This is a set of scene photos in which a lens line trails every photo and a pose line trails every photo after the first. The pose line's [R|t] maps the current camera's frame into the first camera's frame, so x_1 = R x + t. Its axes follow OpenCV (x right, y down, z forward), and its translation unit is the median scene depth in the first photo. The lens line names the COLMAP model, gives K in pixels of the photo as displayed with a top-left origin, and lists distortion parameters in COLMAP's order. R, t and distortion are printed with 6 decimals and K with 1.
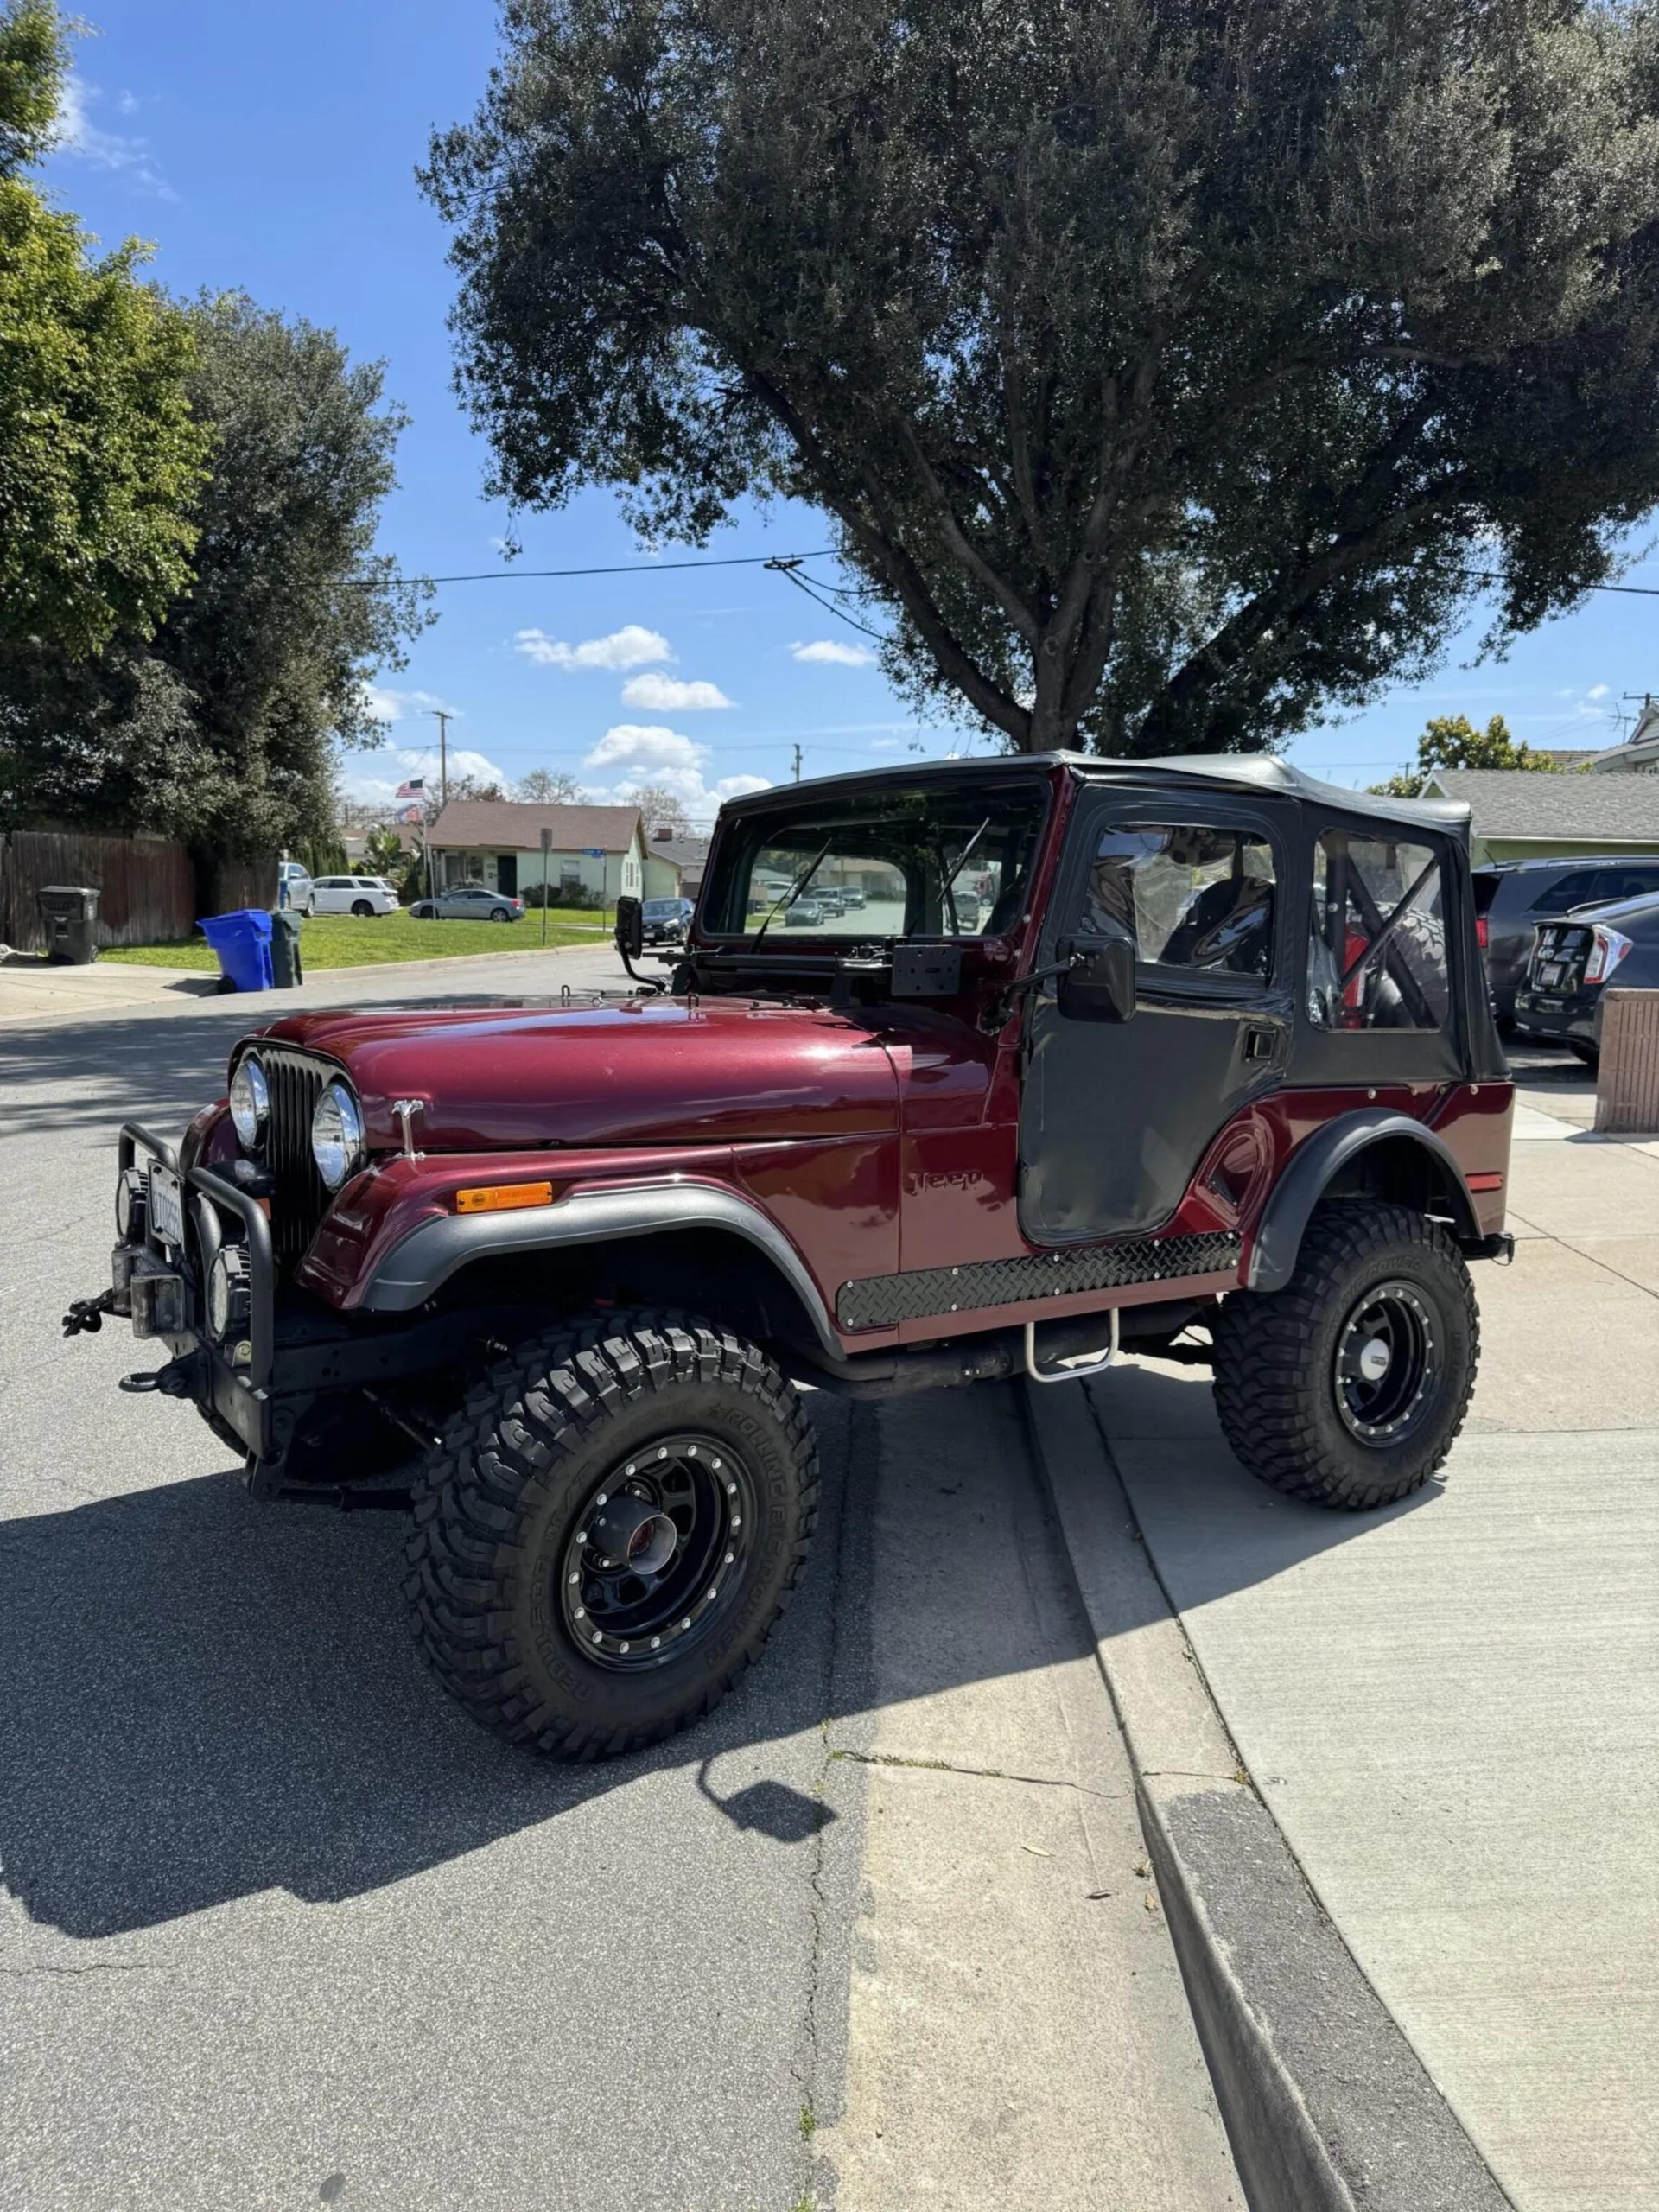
lens RADIAL K [[1601.1, 0, 832.7], [0, 1601.1, 1080.9], [0, 0, 1]] dist [0.022596, -0.025477]
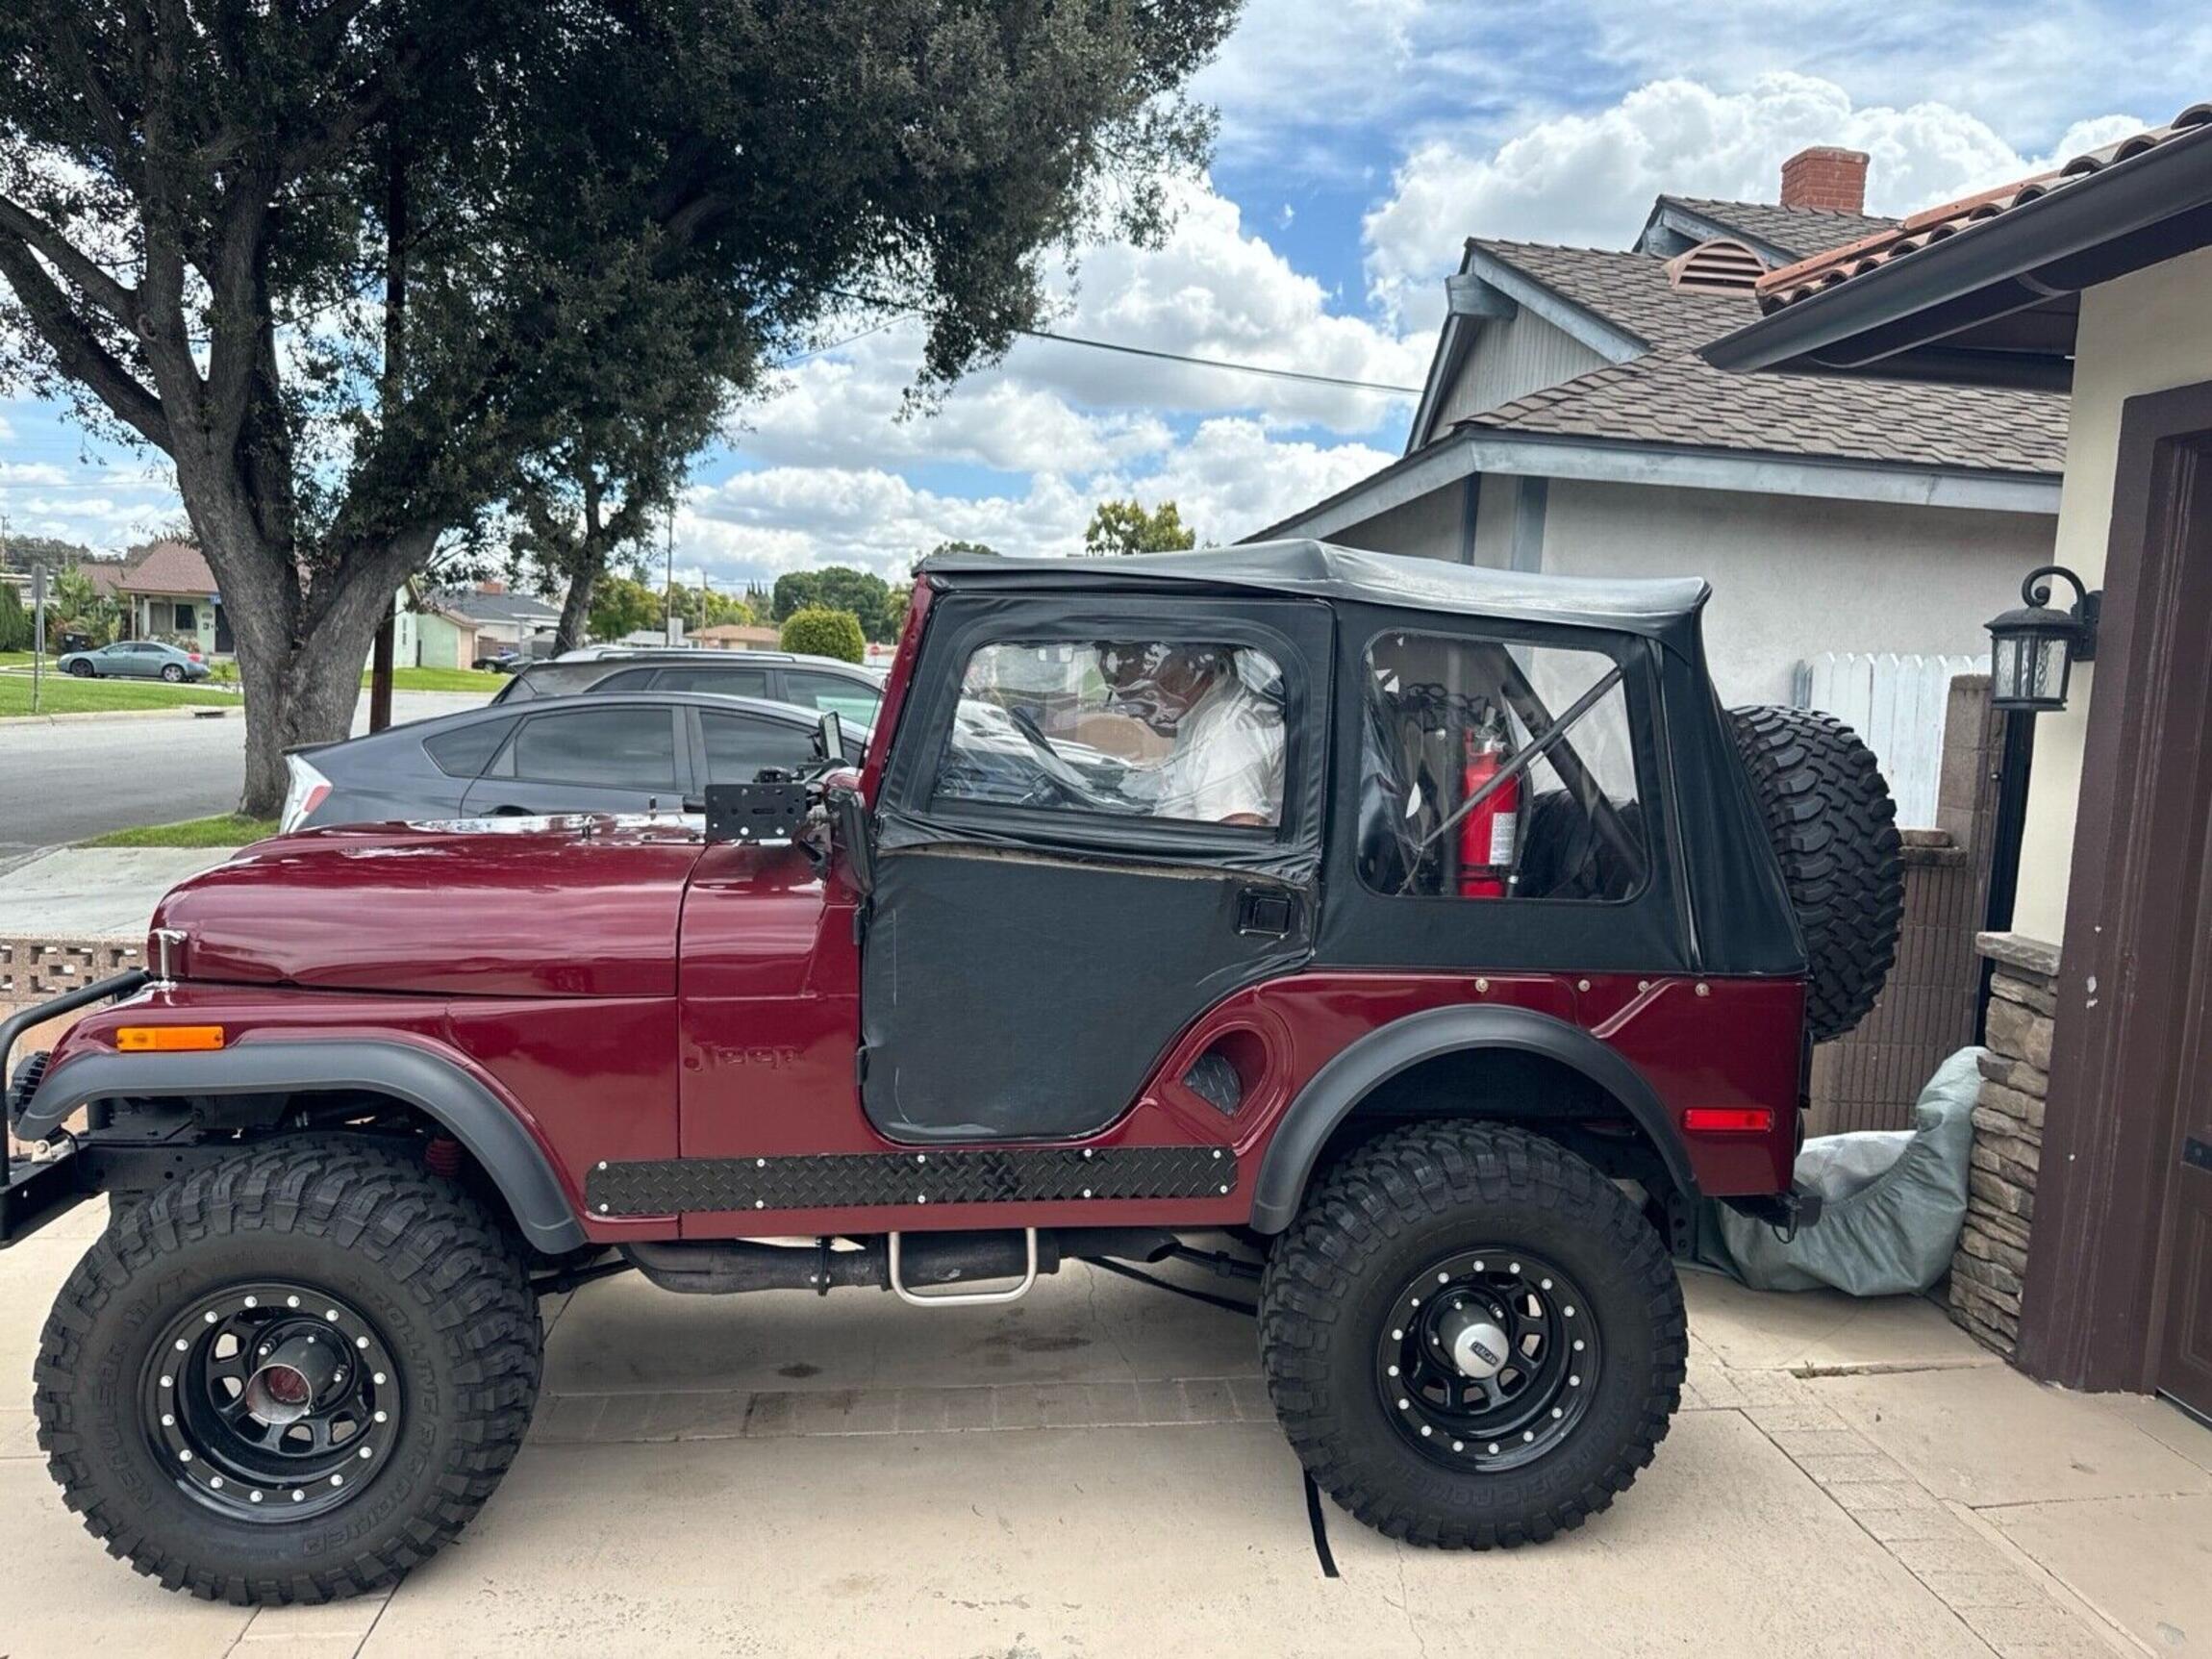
lens RADIAL K [[1562.9, 0, 1116.0], [0, 1562.9, 824.8], [0, 0, 1]] dist [0.016200, -0.026155]
pose [[0.881672, 0.044661, -0.469745, 0.511808], [-0.046476, 0.998889, 0.007738, -0.063289], [0.469569, 0.015010, 0.882768, 0.275881]]
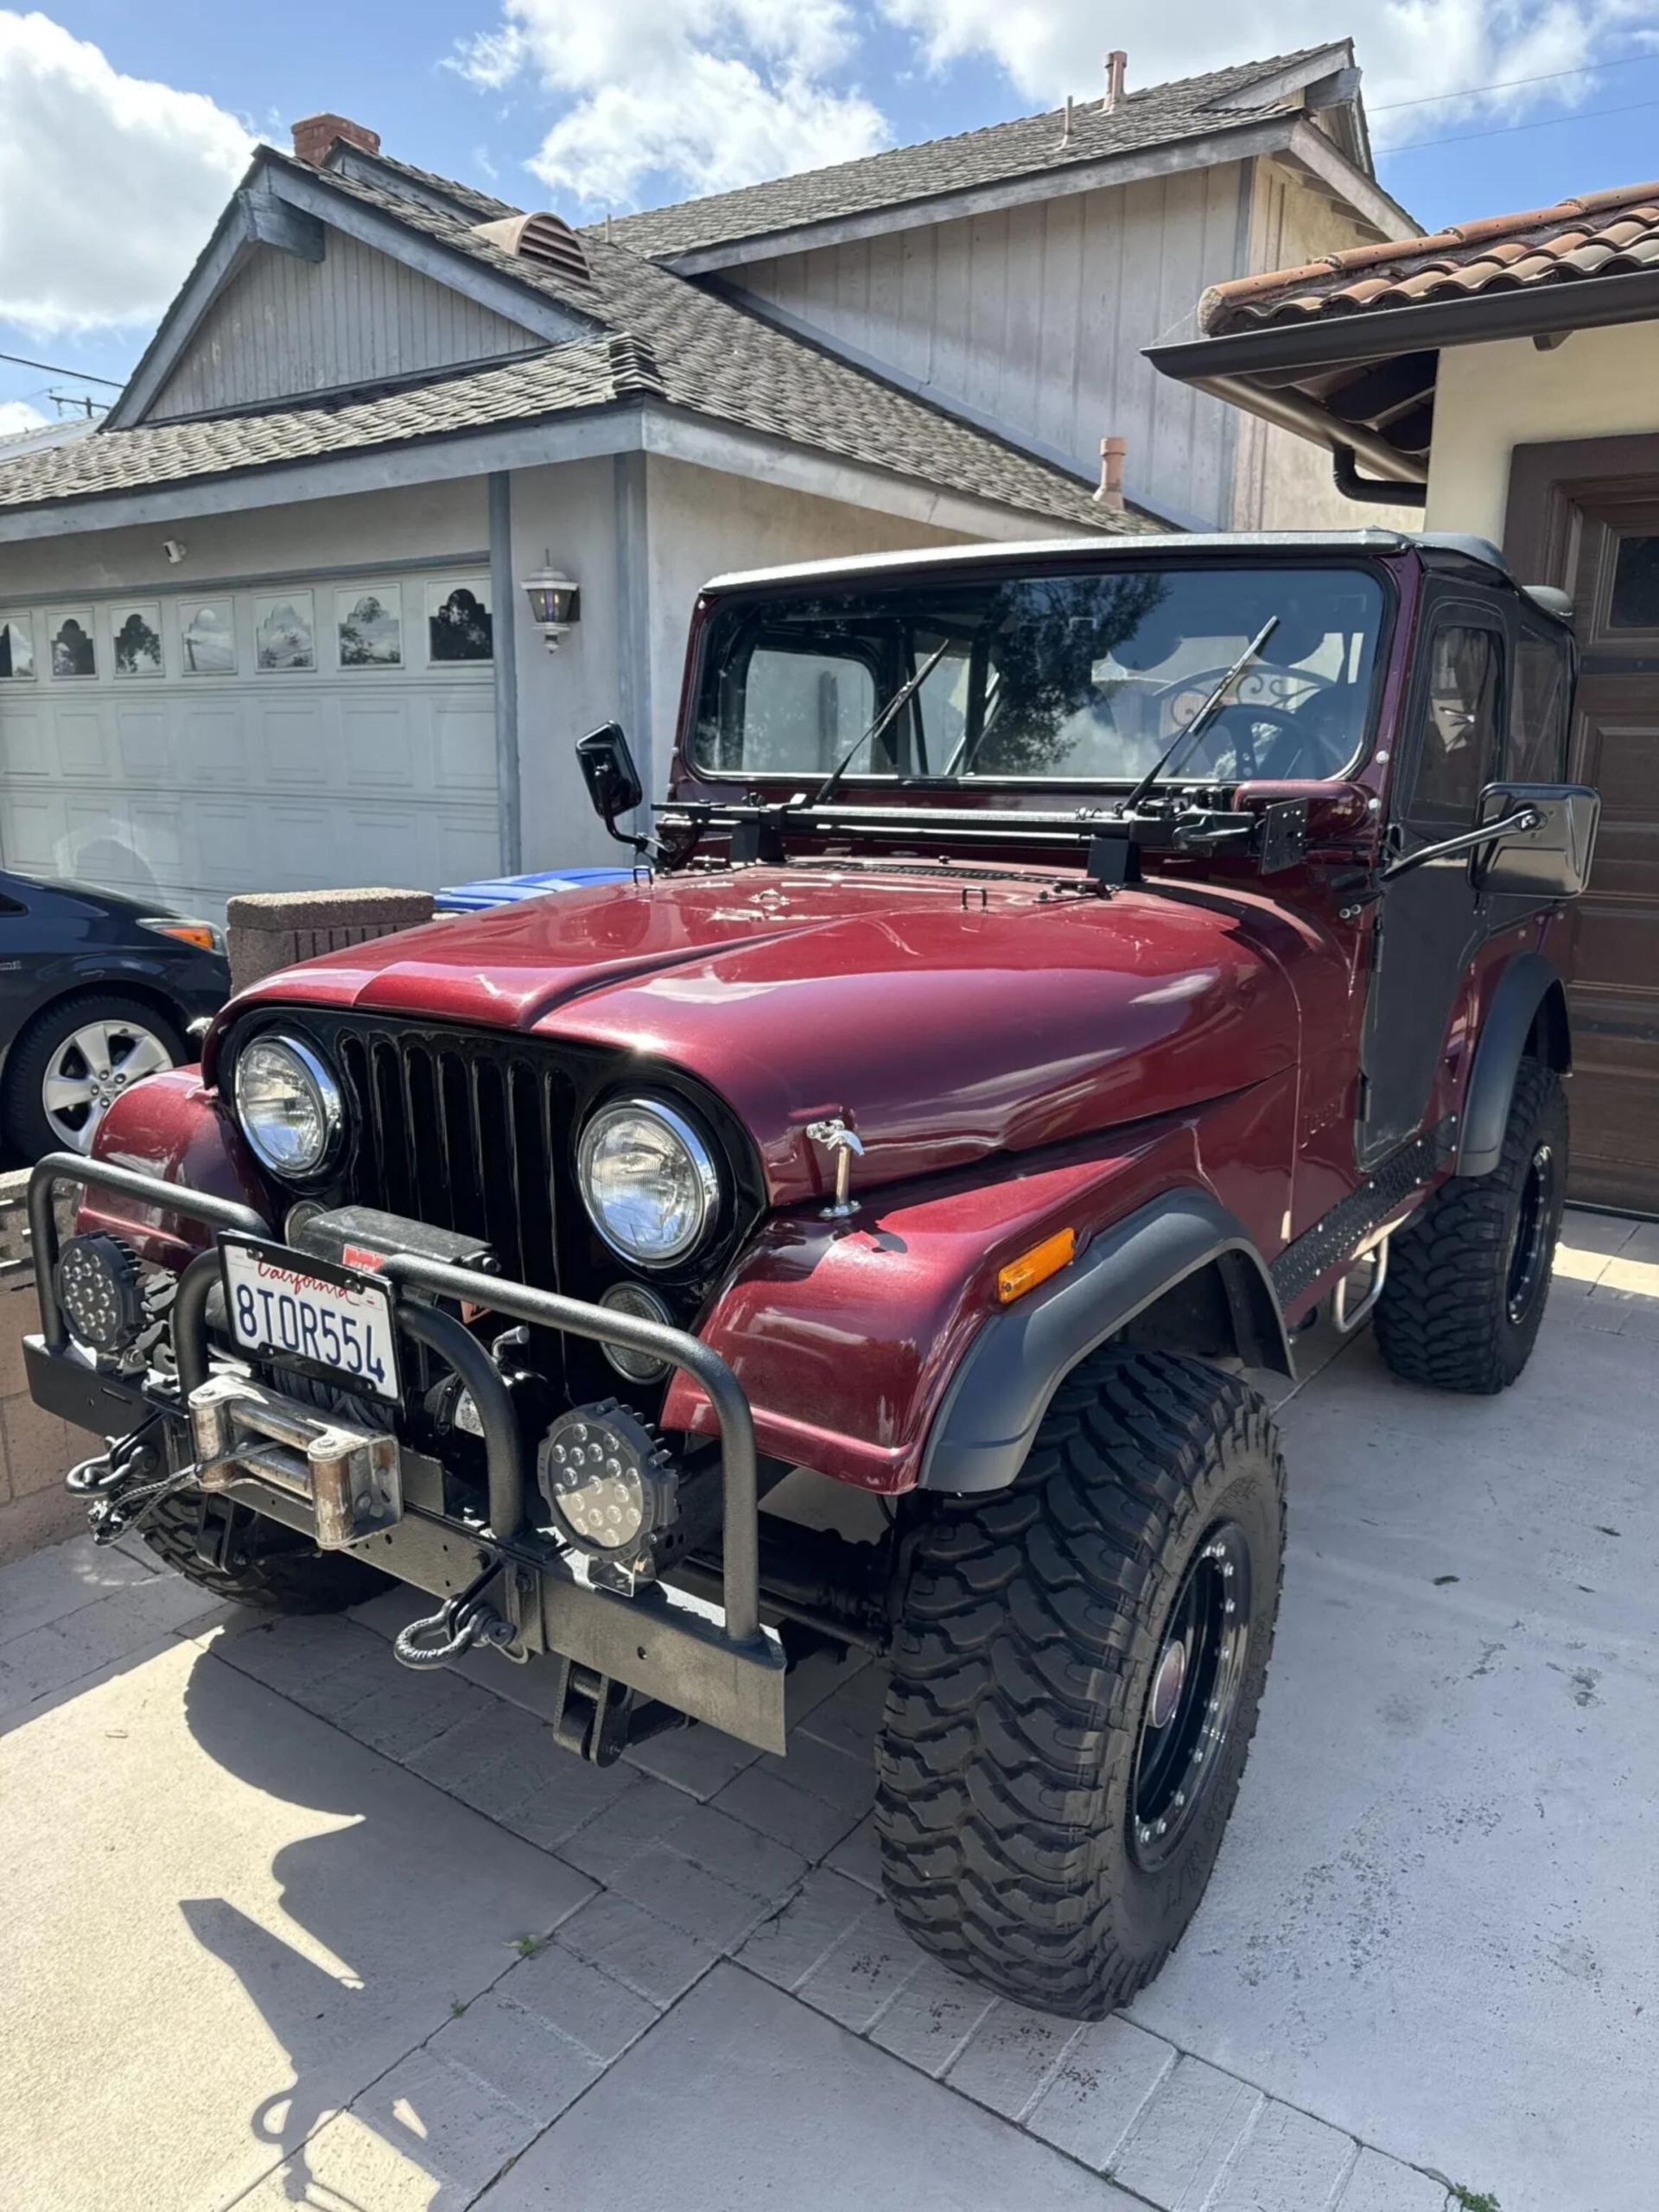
lens RADIAL K [[1562.9, 0, 843.4], [0, 1562.9, 1127.8], [0, 0, 1]] dist [0.016200, -0.026155]
pose [[0.927920, -0.118771, 0.353352, -0.326918], [0.054752, 0.981029, 0.185969, -0.065259], [-0.368736, -0.153217, 0.916819, 0.316032]]
